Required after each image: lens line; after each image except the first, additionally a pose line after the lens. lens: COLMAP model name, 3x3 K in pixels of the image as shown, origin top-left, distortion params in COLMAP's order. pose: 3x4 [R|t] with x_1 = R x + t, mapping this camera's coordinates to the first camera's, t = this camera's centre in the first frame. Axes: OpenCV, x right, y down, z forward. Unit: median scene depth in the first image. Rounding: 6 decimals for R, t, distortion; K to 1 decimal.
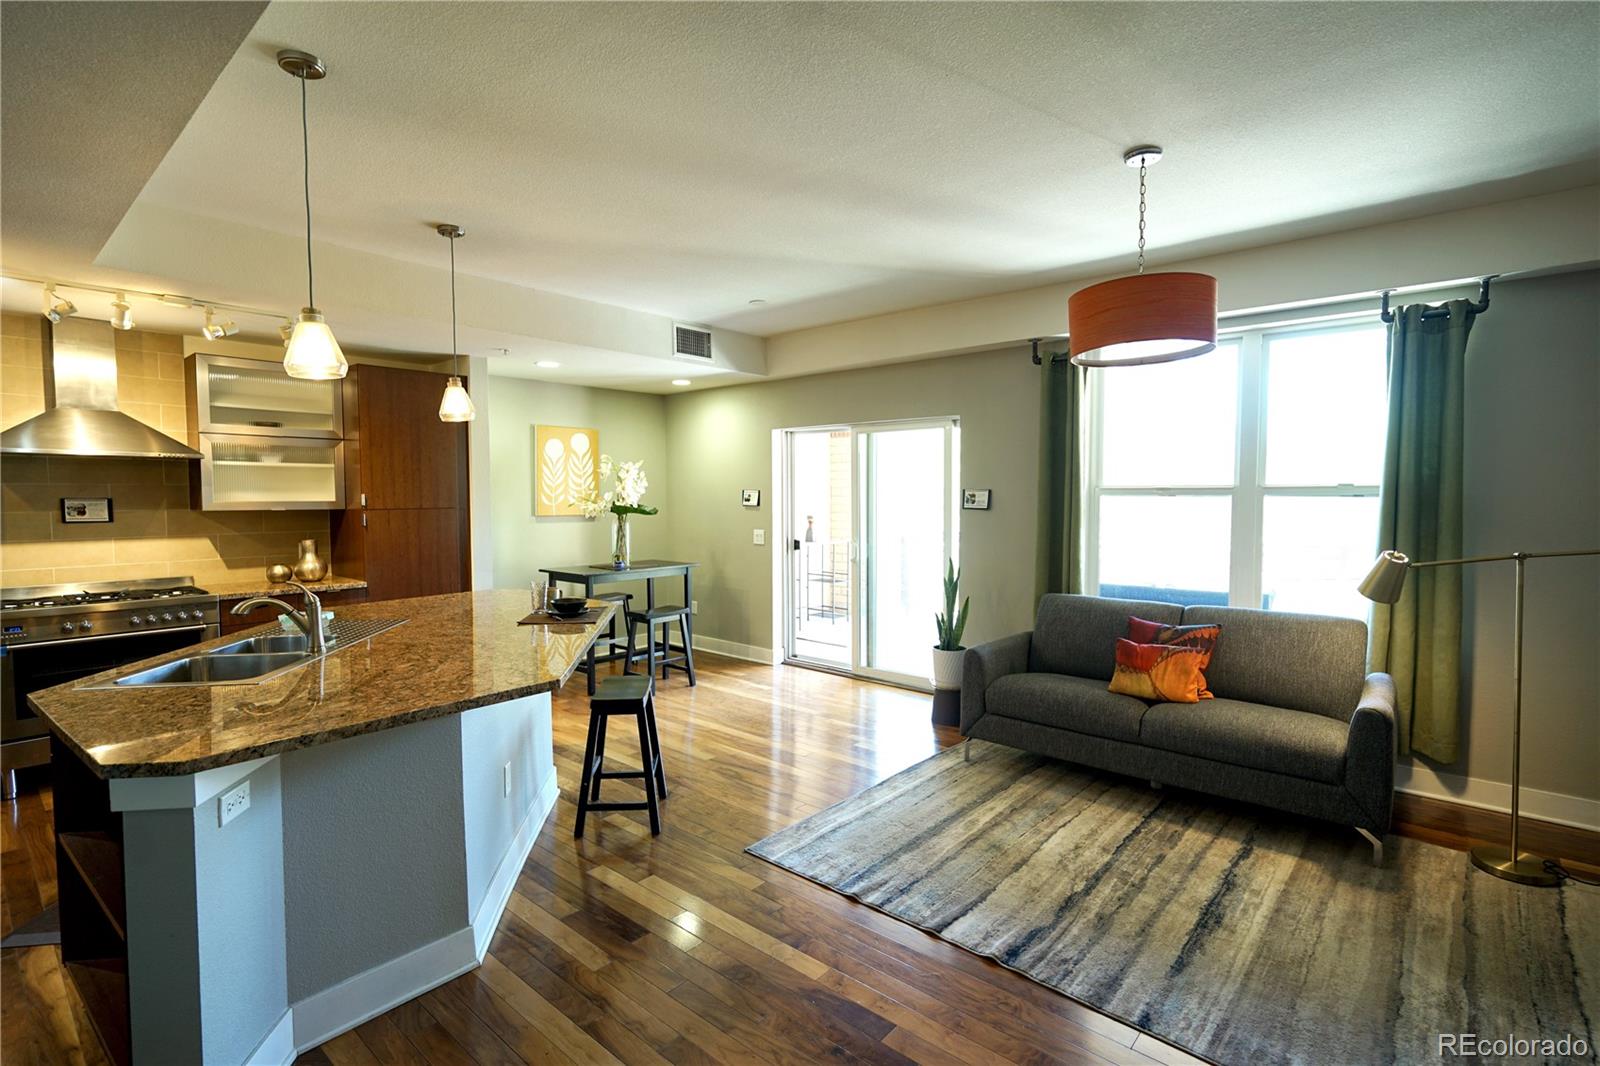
lens RADIAL K [[753.2, 0, 800.0], [0, 753.2, 533.0], [0, 0, 1]] dist [-0.009327, 0.000510]
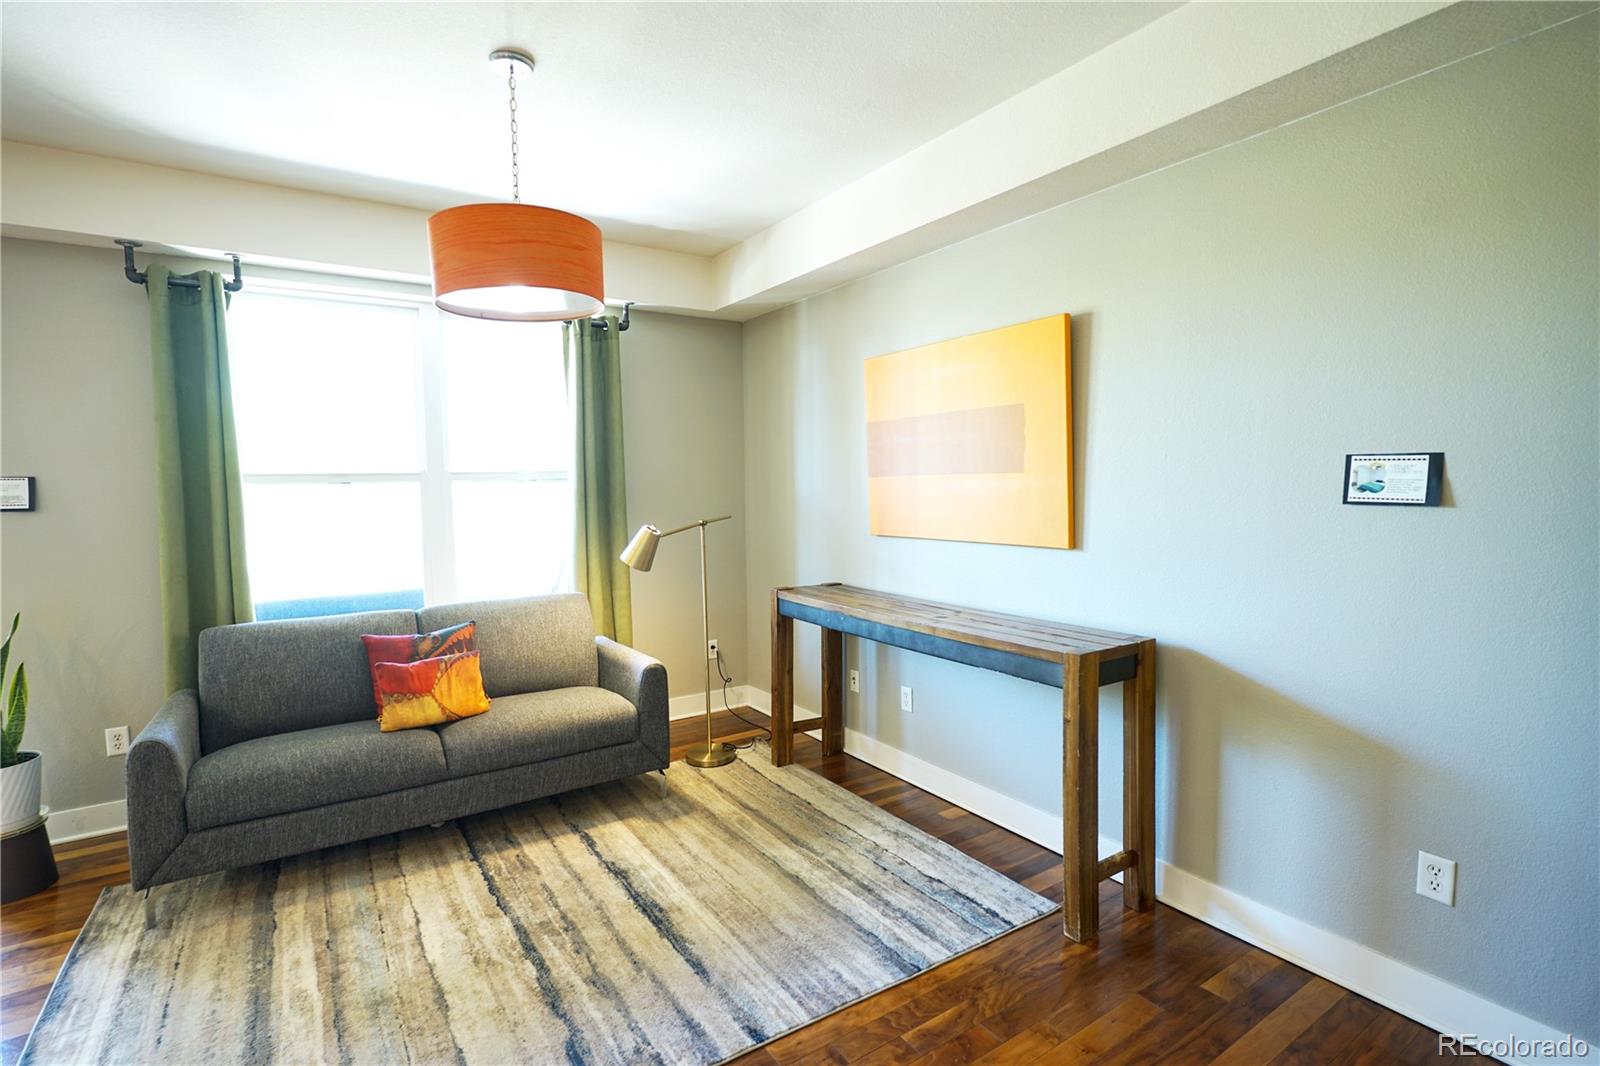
lens RADIAL K [[753.2, 0, 800.0], [0, 753.2, 533.0], [0, 0, 1]] dist [-0.009327, 0.000510]
pose [[0.271664, -0.070313, 0.959820, -0.215131], [0.063816, 0.996449, 0.054934, -0.010884], [-0.960274, 0.046328, 0.275186, 0.376922]]
